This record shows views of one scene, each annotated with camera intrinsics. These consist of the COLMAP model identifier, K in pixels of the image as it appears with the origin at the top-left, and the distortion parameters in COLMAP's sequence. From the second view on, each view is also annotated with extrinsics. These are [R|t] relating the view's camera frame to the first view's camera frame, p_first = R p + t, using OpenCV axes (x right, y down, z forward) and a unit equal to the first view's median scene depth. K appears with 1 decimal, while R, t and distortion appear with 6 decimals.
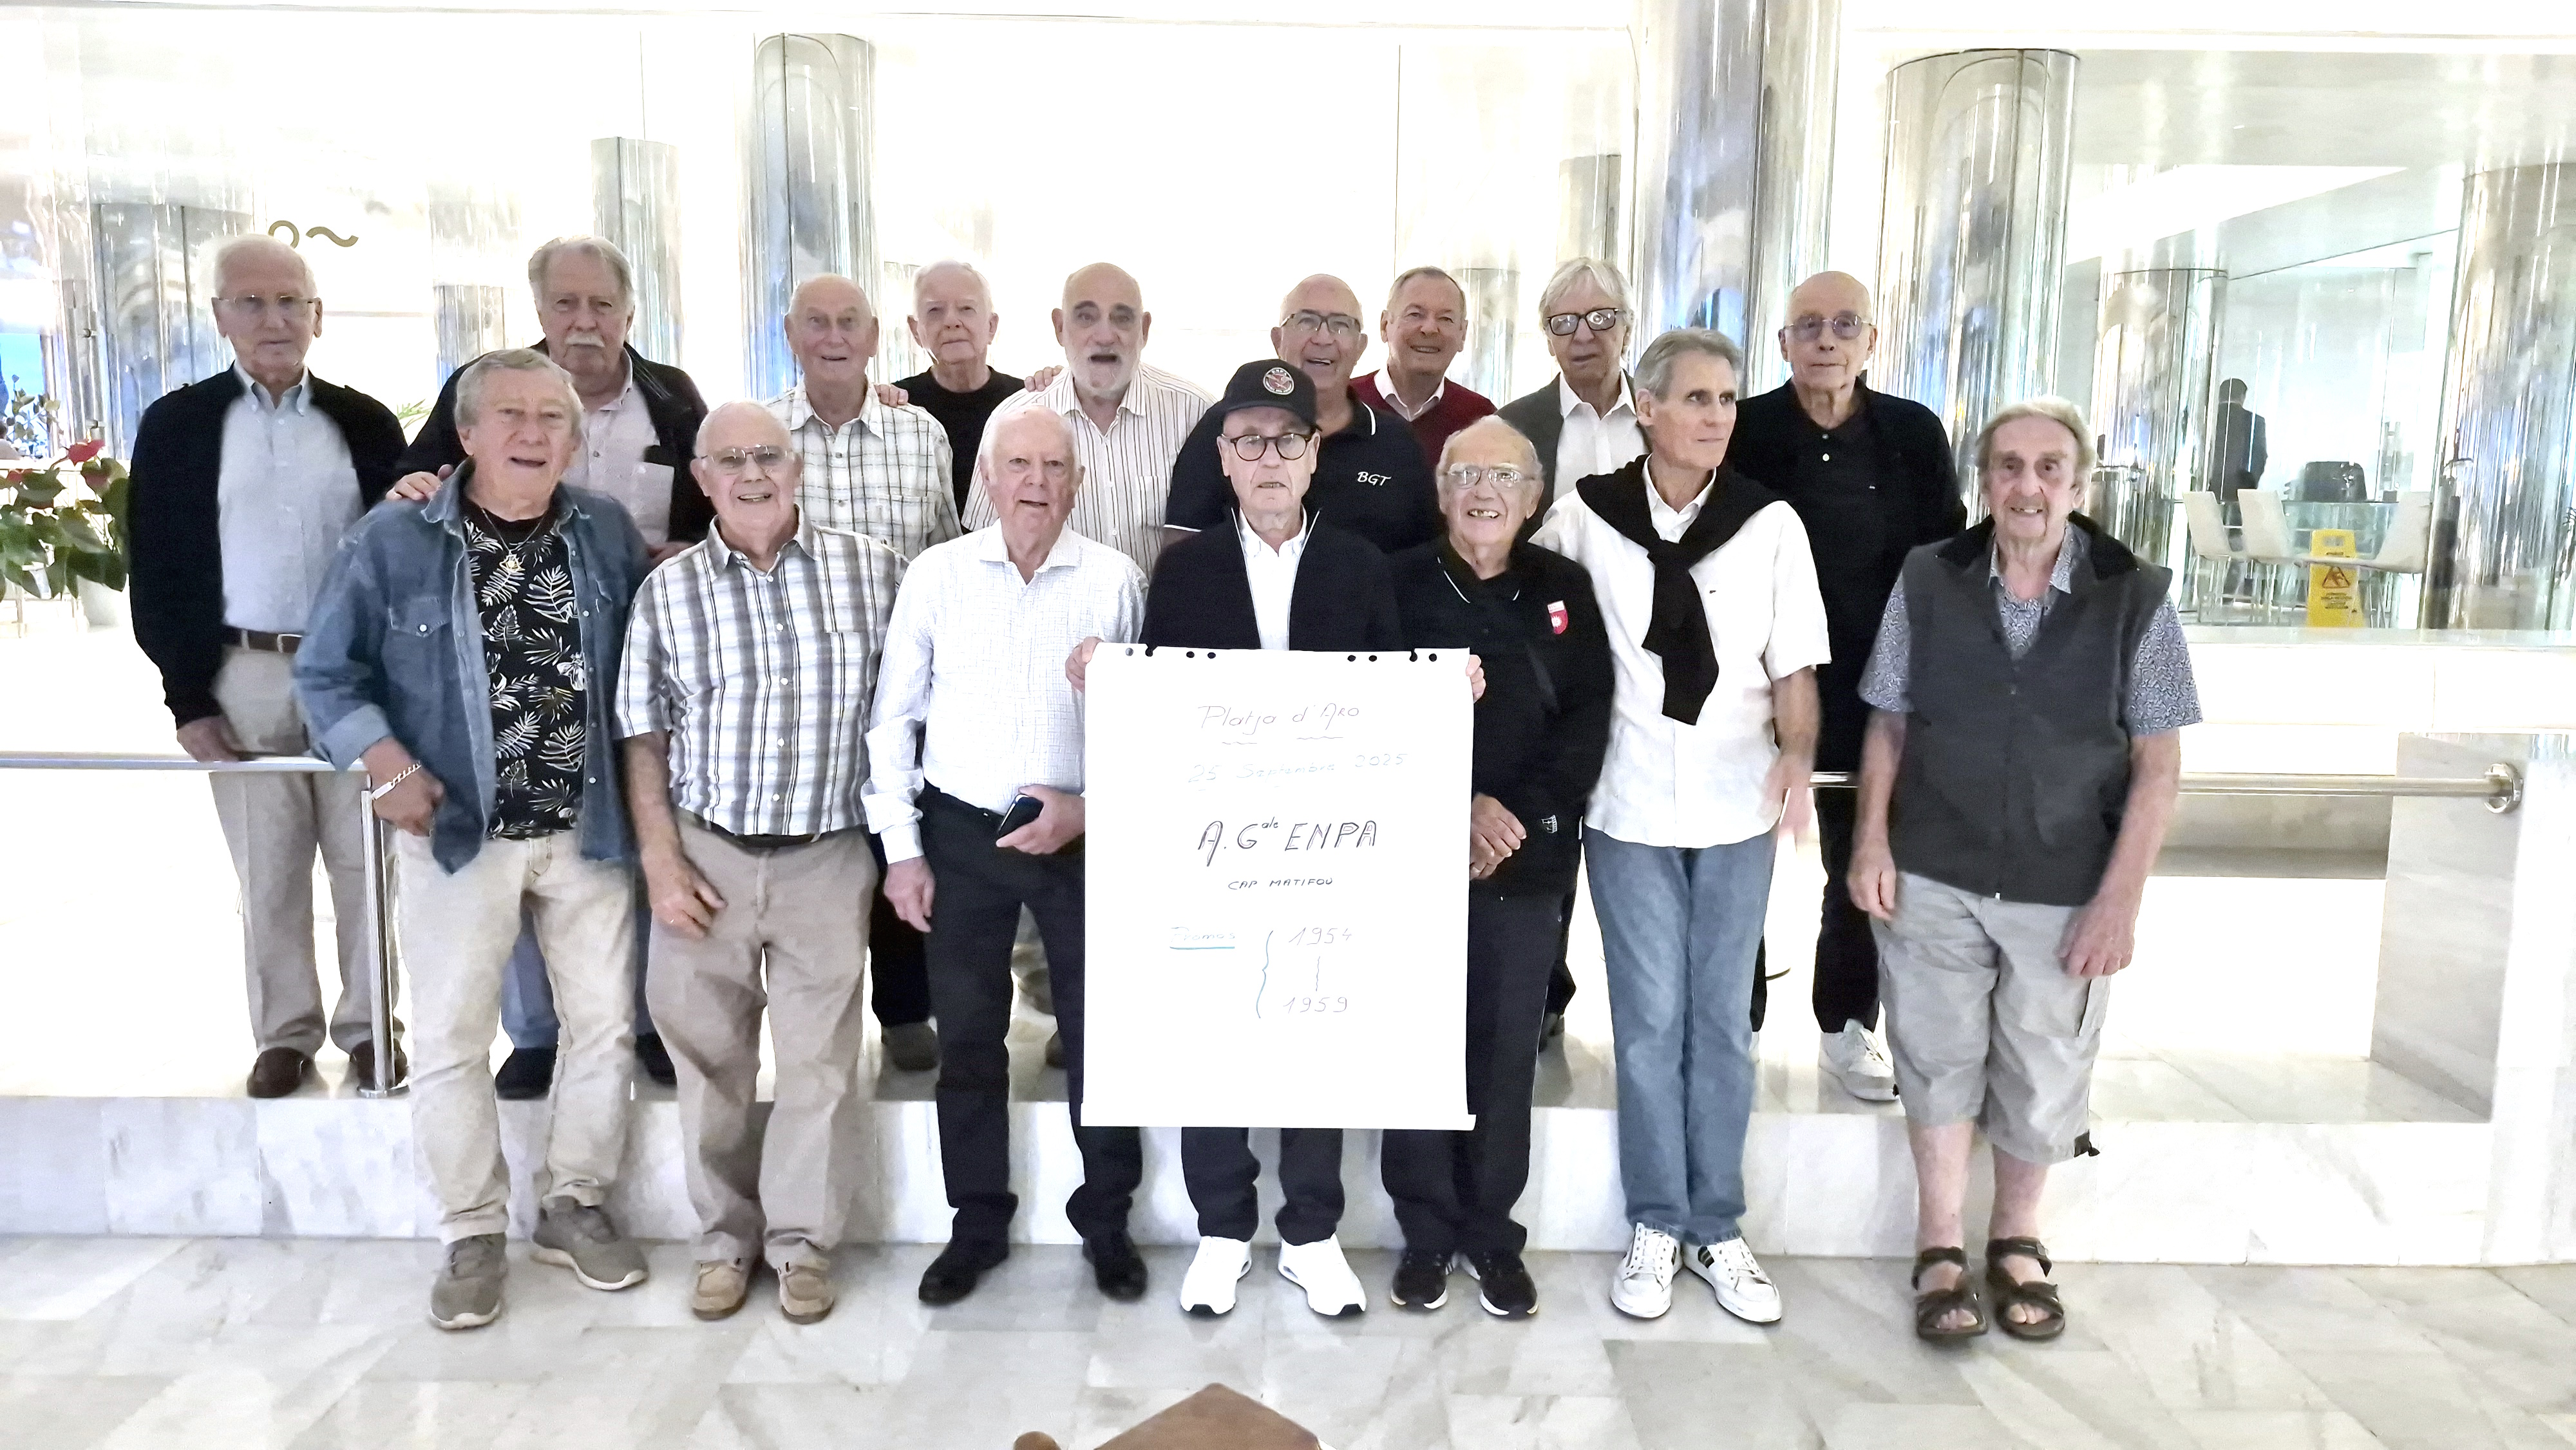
lens RADIAL K [[1940.7, 0, 1334.5], [0, 1940.7, 717.8], [0, 0, 1]] dist [0.023348, -0.006351]
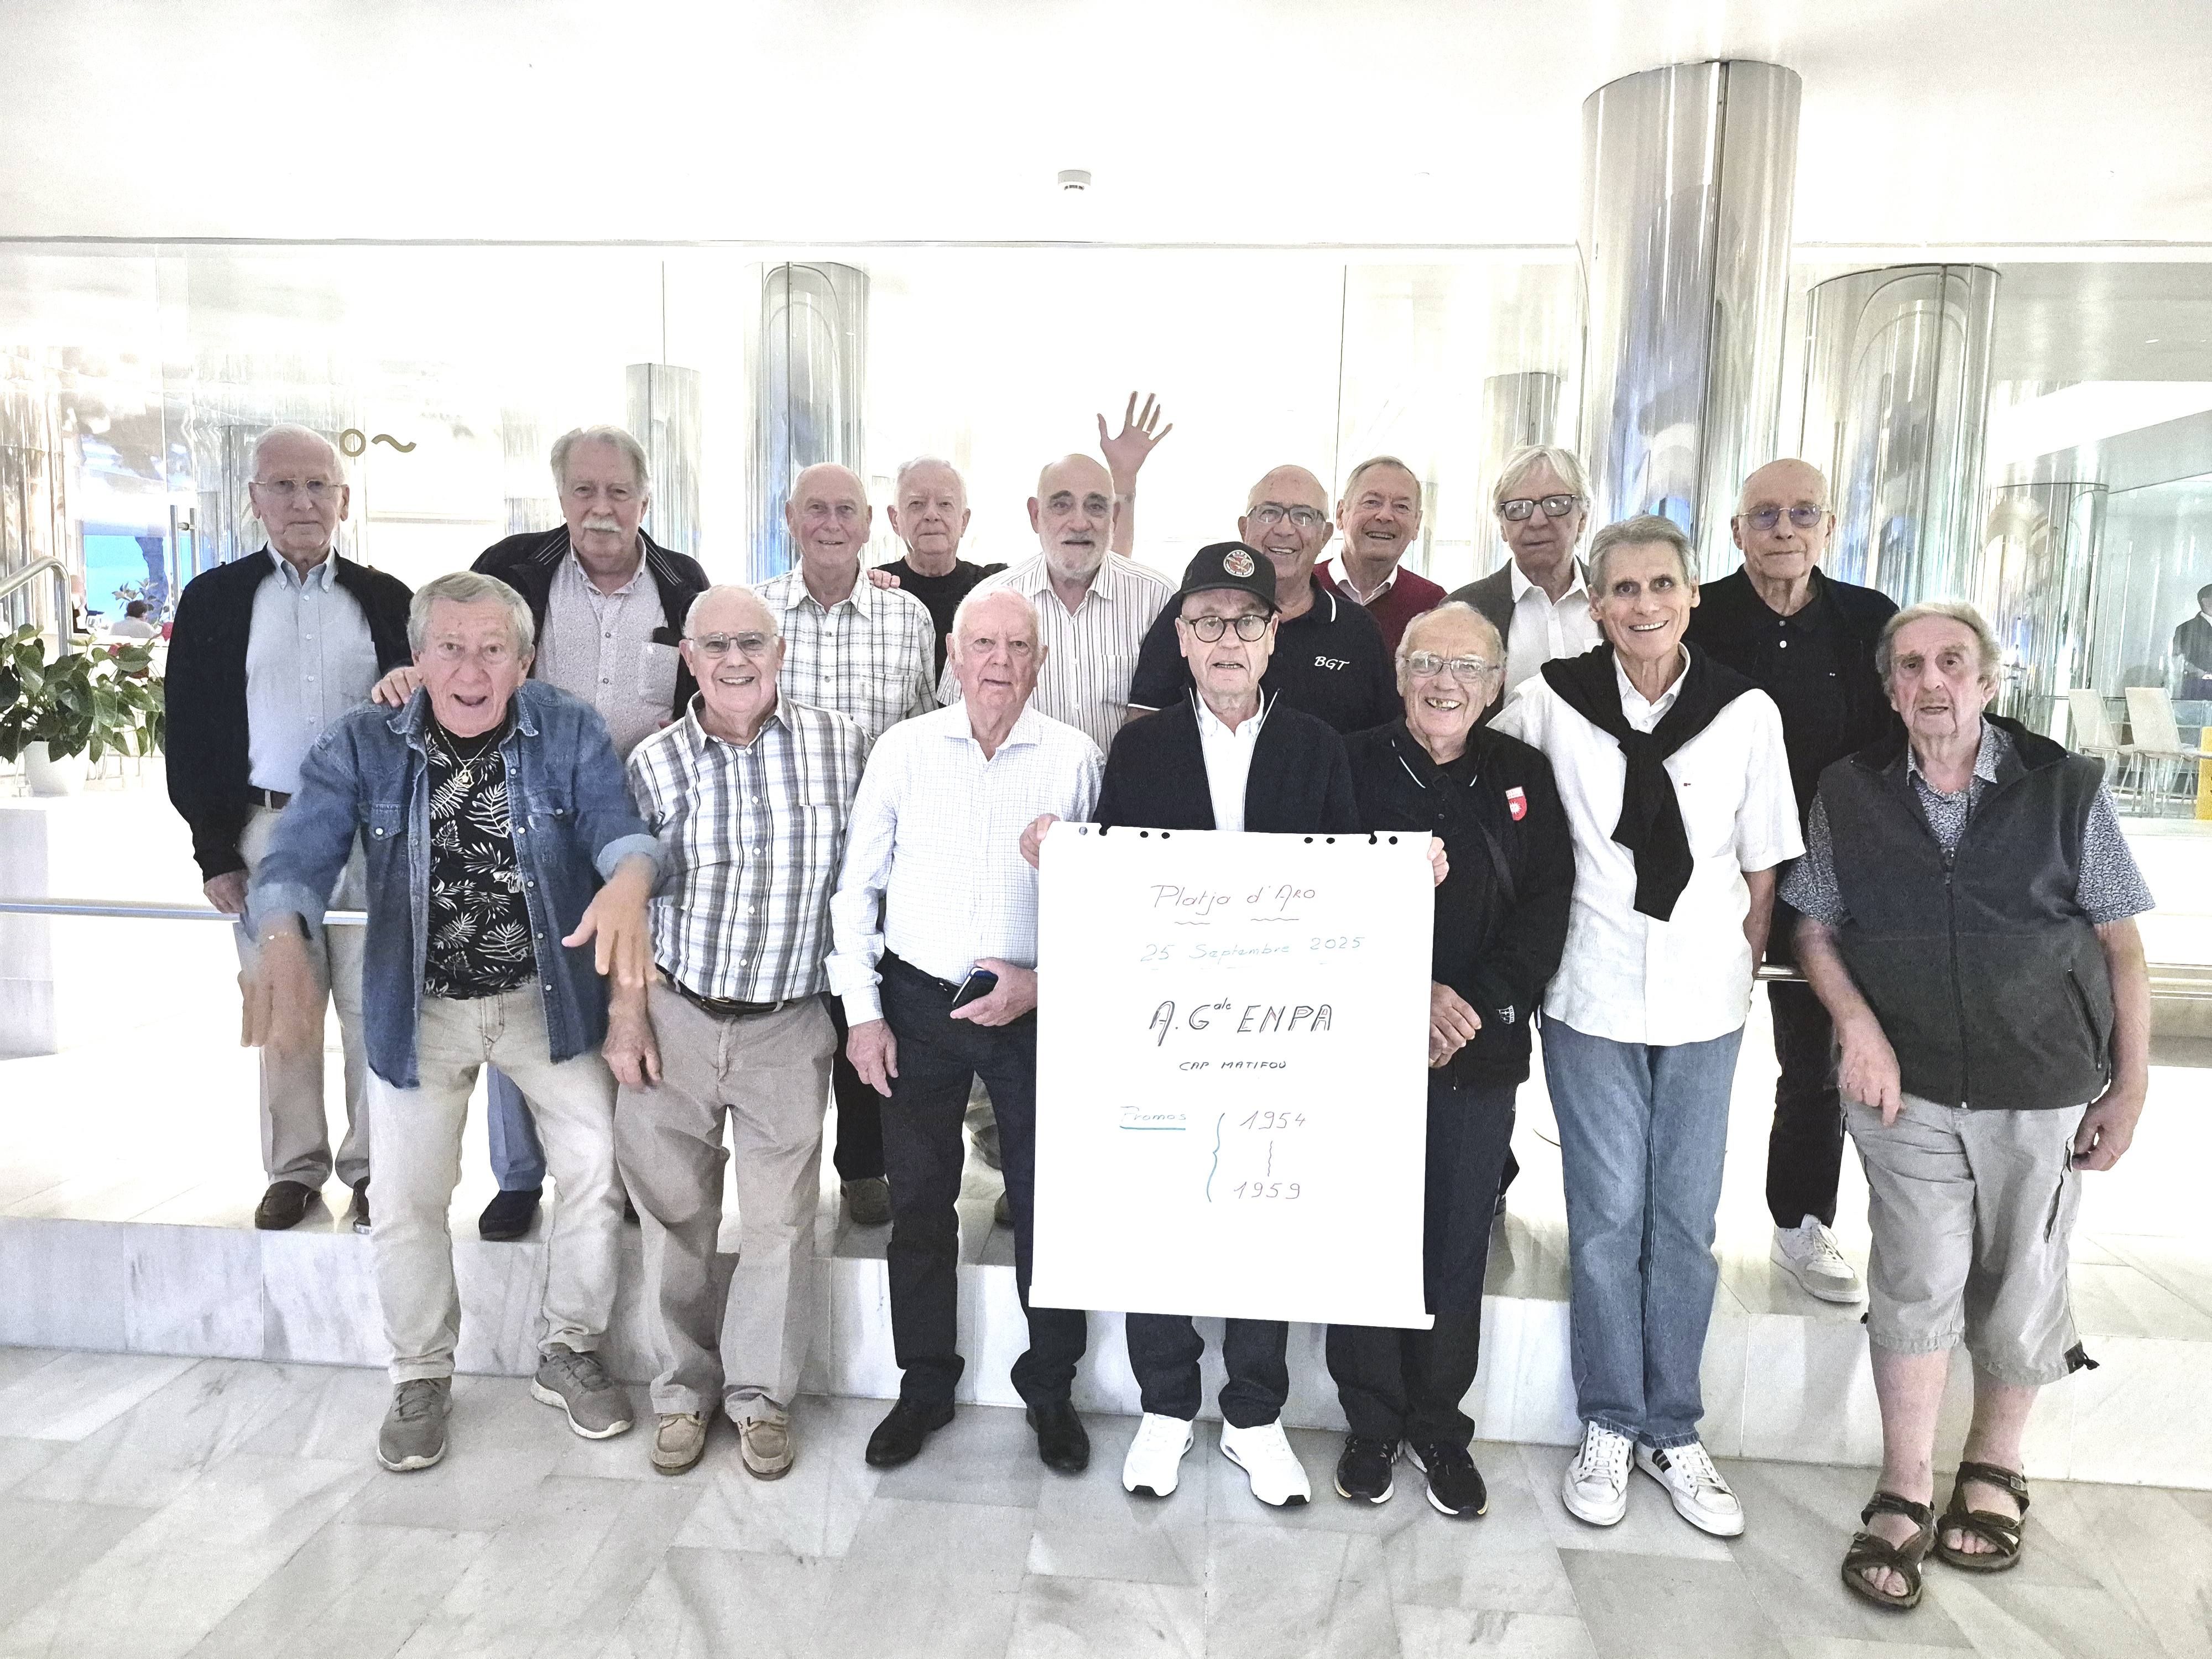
lens RADIAL K [[1532.2, 0, 1107.4], [0, 1532.2, 780.2], [0, 0, 1]] dist [-0.013248, 0.001779]
pose [[0.996046, 0.017695, -0.087059, -0.024821], [-0.022296, 0.998390, -0.052156, -0.016389], [0.085996, 0.053891, 0.994837, 0.198910]]
